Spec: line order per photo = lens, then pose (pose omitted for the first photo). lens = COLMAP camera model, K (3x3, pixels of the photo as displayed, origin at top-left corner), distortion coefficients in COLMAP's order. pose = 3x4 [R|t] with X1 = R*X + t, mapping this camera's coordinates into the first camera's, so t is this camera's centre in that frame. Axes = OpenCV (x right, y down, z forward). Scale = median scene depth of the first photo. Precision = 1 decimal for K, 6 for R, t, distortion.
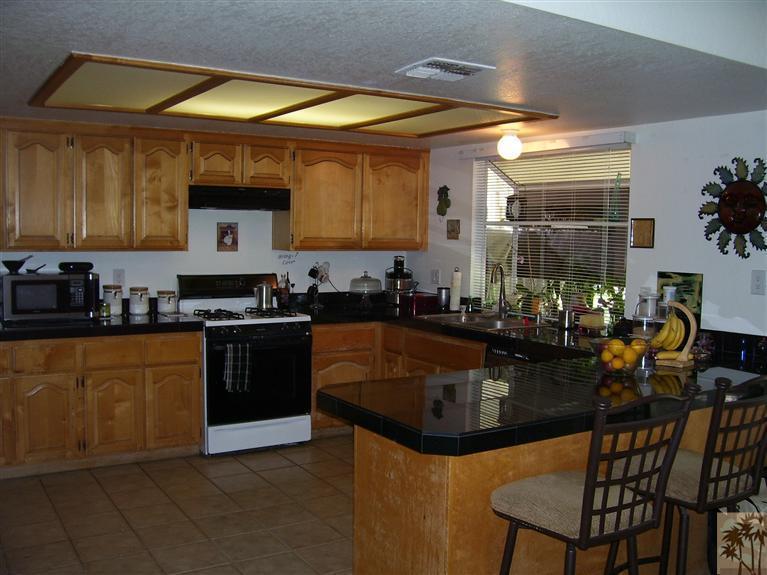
lens RADIAL K [[774.7, 0, 386.2], [0, 774.7, 300.0], [0, 0, 1]] dist [-0.201970, 0.214788]
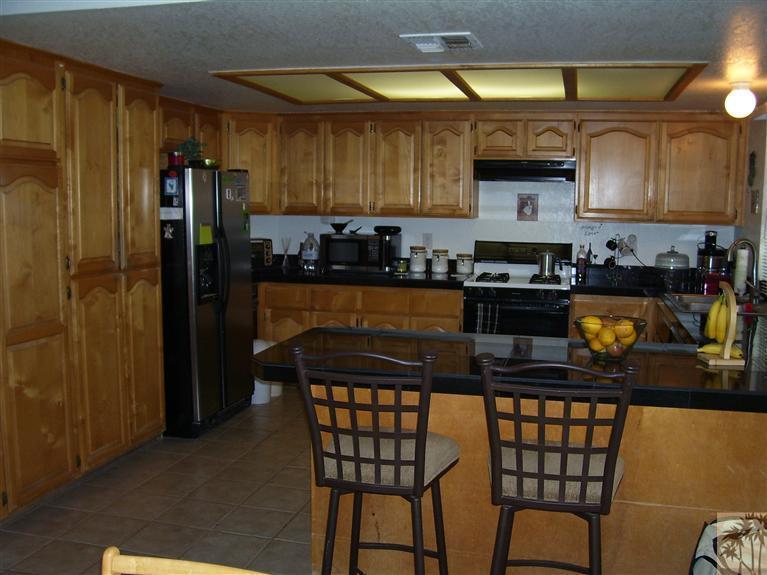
lens RADIAL K [[774.7, 0, 386.2], [0, 774.7, 300.0], [0, 0, 1]] dist [-0.201970, 0.214788]
pose [[0.689106, 0.084813, -0.719680, 0.463941], [-0.063352, 0.996376, 0.056761, -0.001914], [0.721886, 0.006479, 0.691982, 0.127447]]
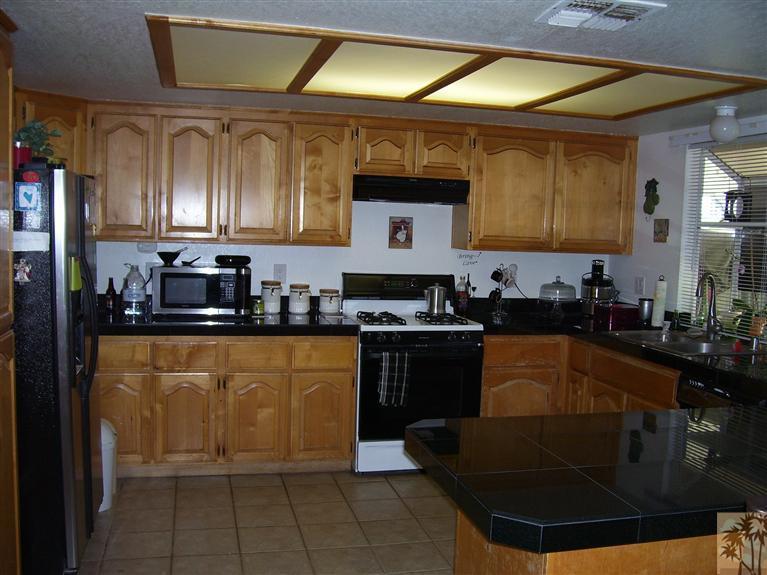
lens RADIAL K [[774.7, 0, 386.2], [0, 774.7, 300.0], [0, 0, 1]] dist [-0.201970, 0.214788]
pose [[0.949169, 0.043943, -0.311684, 0.069535], [-0.043907, 0.999010, 0.007137, -0.009019], [0.311690, 0.006911, 0.950159, 0.134099]]
